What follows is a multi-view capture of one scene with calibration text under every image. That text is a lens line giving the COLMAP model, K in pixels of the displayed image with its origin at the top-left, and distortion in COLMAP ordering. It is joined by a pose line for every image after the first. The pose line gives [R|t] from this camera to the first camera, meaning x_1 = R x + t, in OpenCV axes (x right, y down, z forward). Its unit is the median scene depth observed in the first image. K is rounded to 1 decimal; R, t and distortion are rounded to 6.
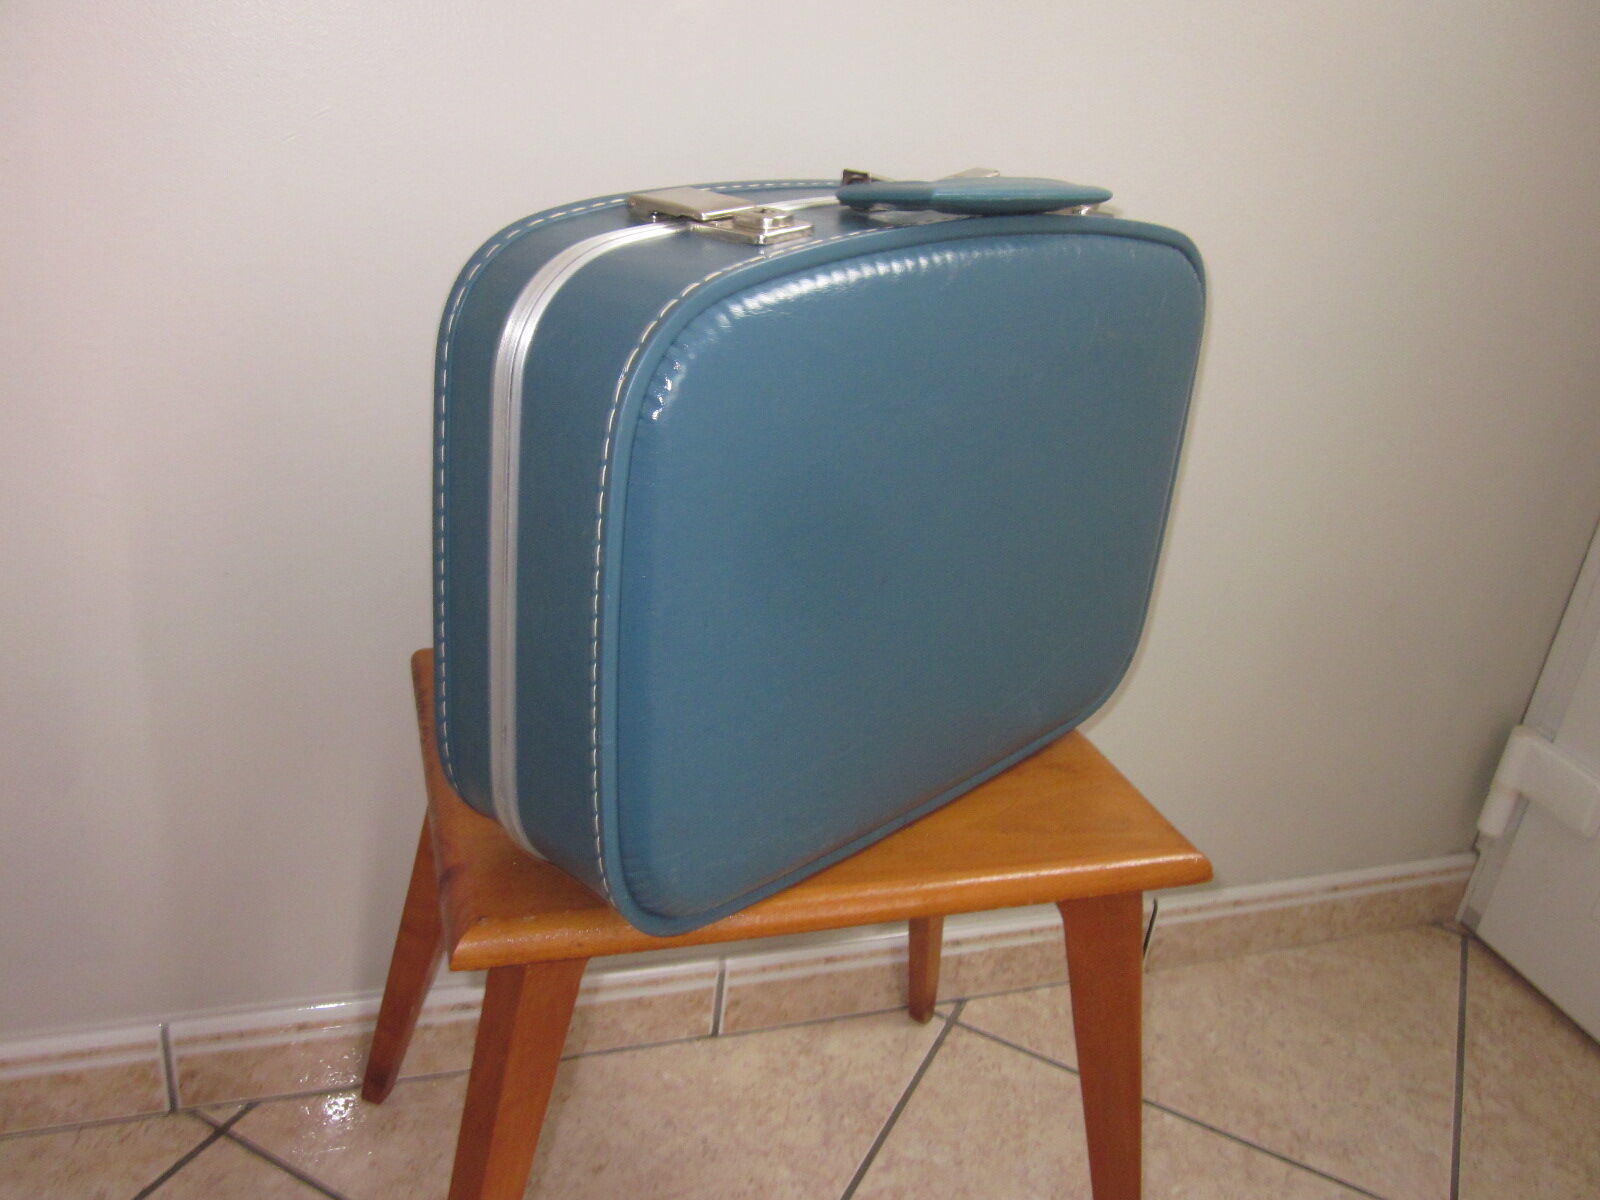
lens RADIAL K [[1311.9, 0, 806.1], [0, 1311.9, 591.0], [0, 0, 1]] dist [-0.048057, 0.025075]
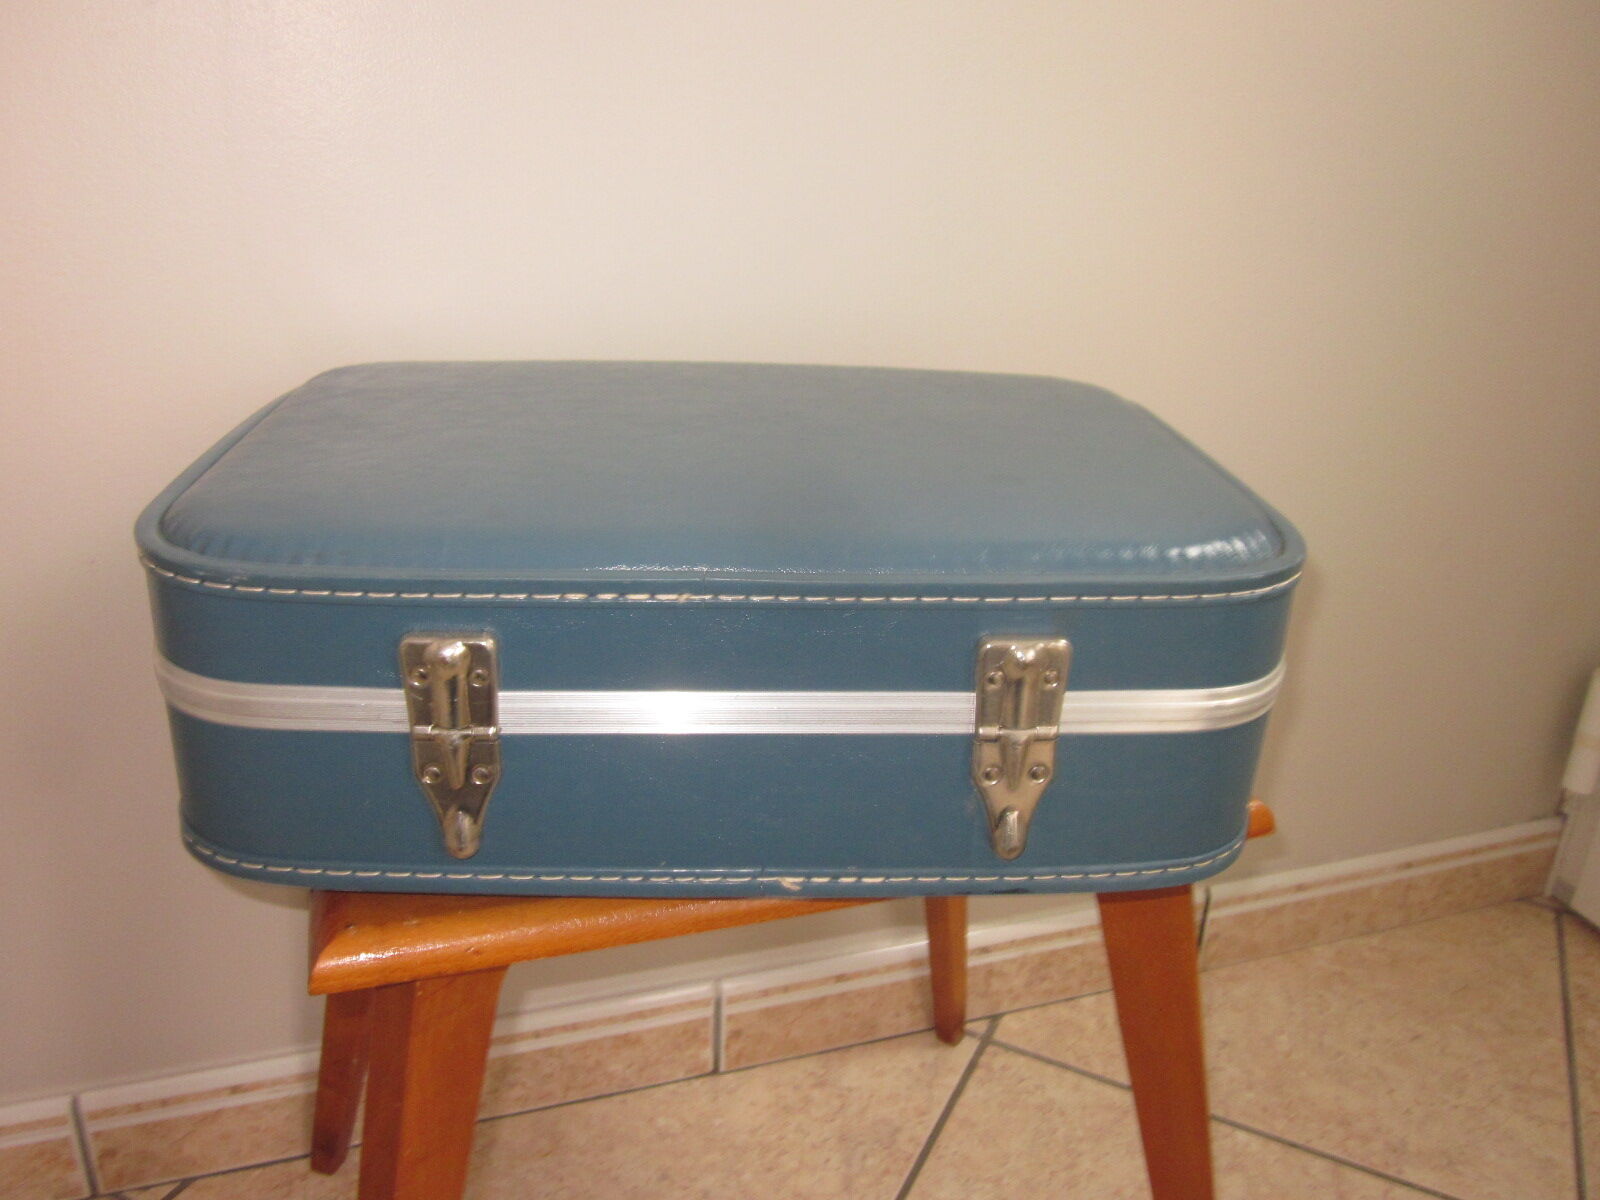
lens RADIAL K [[1311.9, 0, 802.2], [0, 1311.9, 604.4], [0, 0, 1]] dist [-0.048057, 0.025075]
pose [[0.997432, -0.068701, -0.020231, 0.027395], [0.068256, 0.997426, -0.021945, 0.049682], [0.021687, 0.020508, 0.999554, 0.117252]]
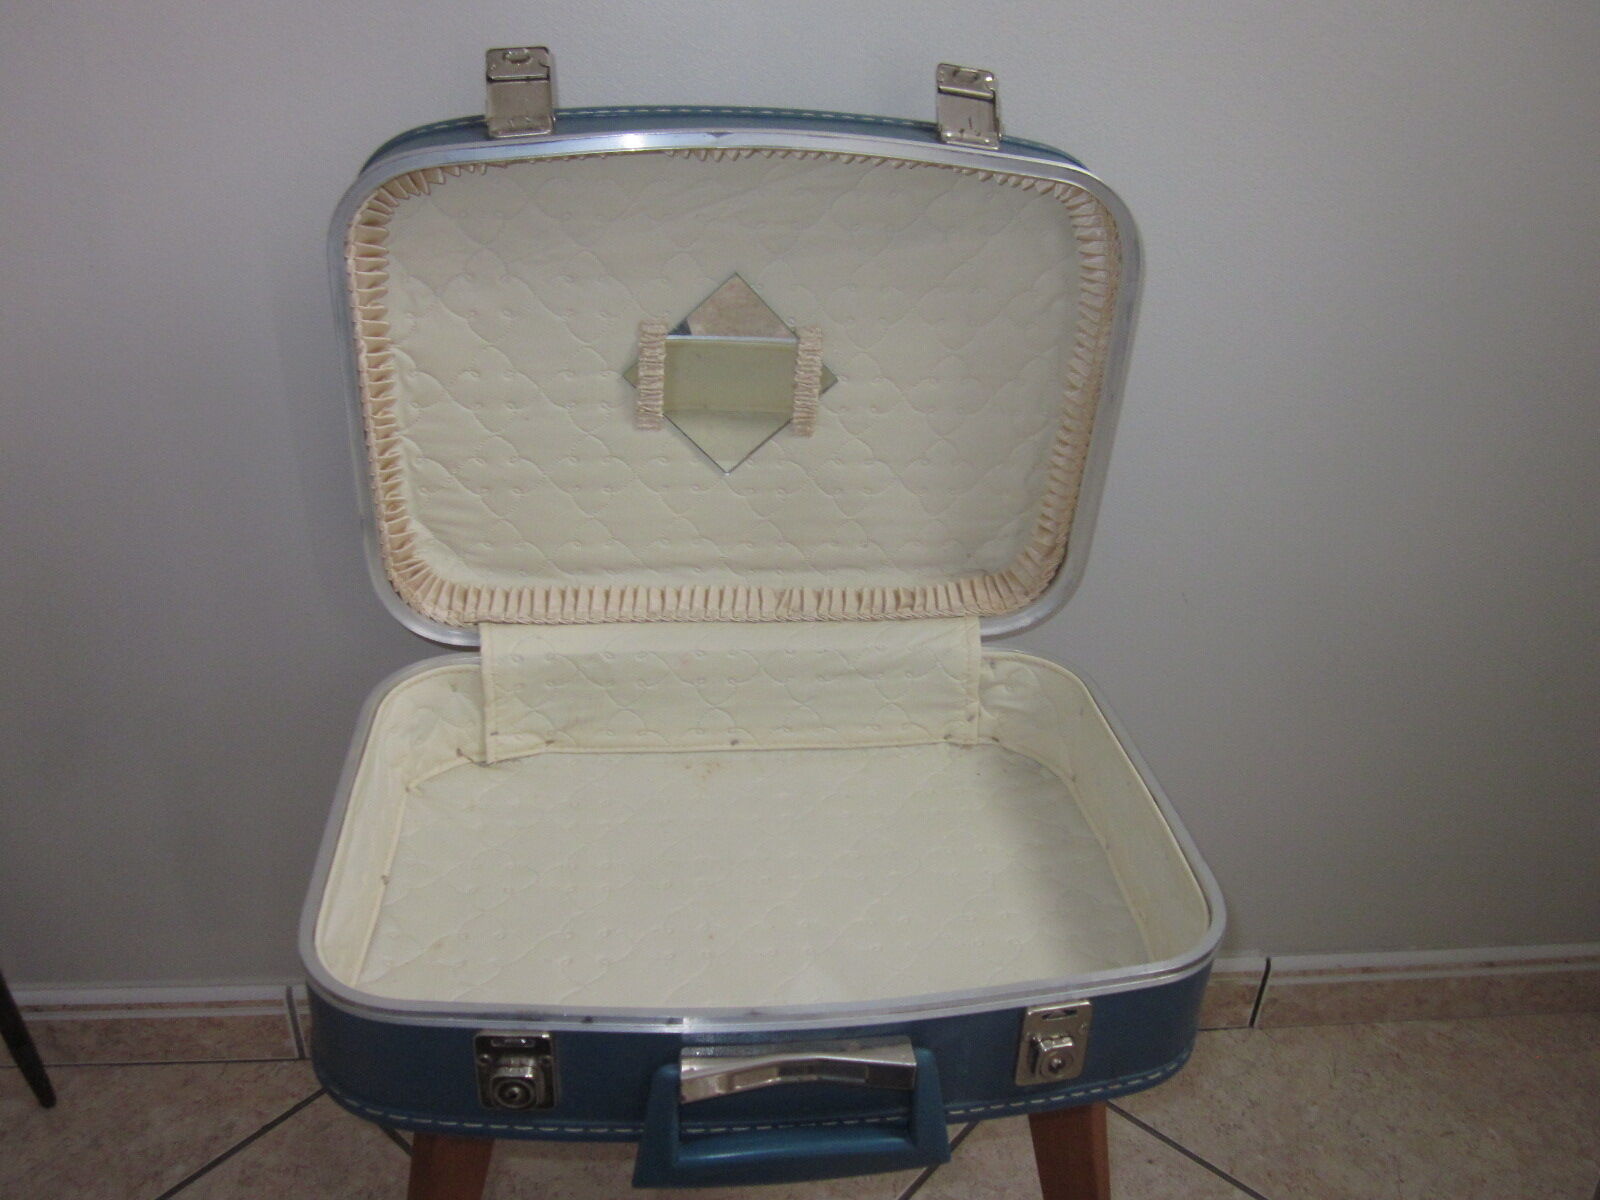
lens RADIAL K [[1311.9, 0, 811.6], [0, 1311.9, 597.7], [0, 0, 1]] dist [-0.048057, 0.025075]
pose [[0.968148, 0.056491, -0.243921, 0.179747], [-0.036324, 0.995598, 0.086404, -0.104286], [0.247728, -0.074792, 0.965938, 0.028191]]
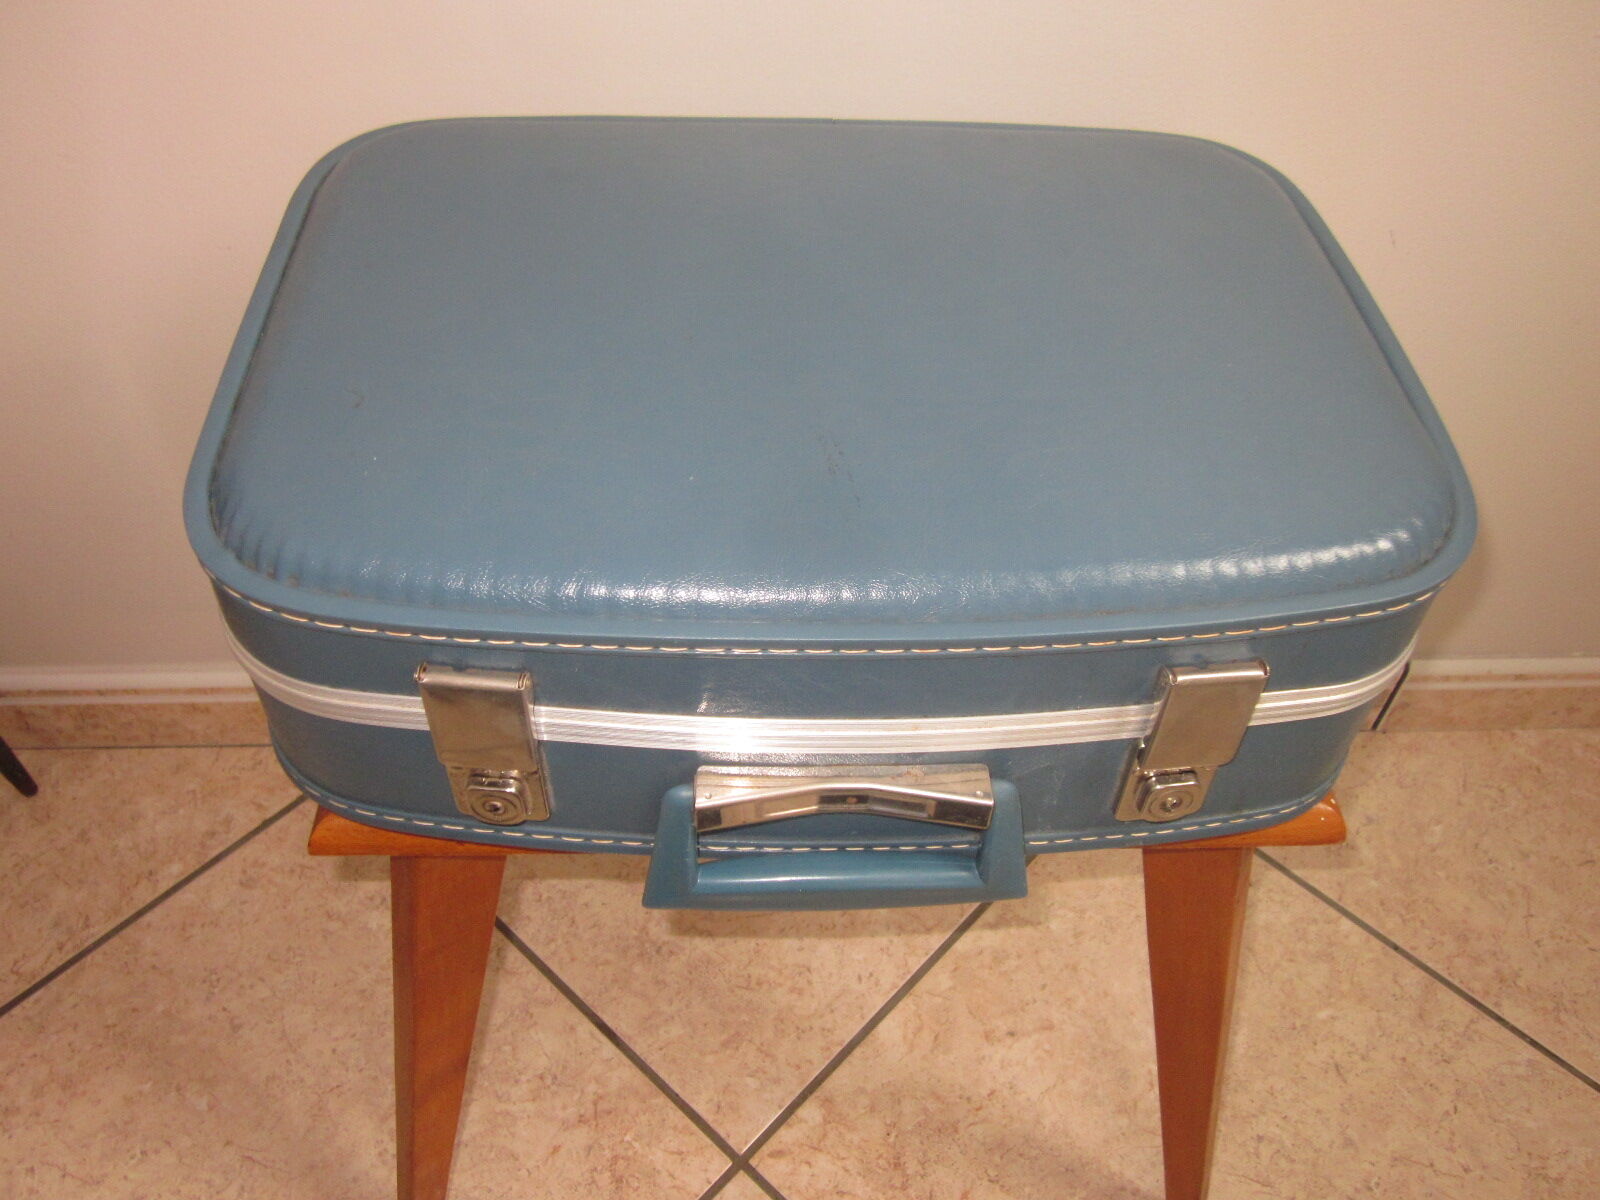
lens RADIAL K [[1311.9, 0, 807.2], [0, 1311.9, 592.0], [0, 0, 1]] dist [-0.048057, 0.025075]
pose [[0.955559, 0.155681, -0.250342, 0.117889], [-0.044406, 0.915512, 0.399832, -0.122077], [0.291437, -0.370946, 0.881739, 0.217156]]
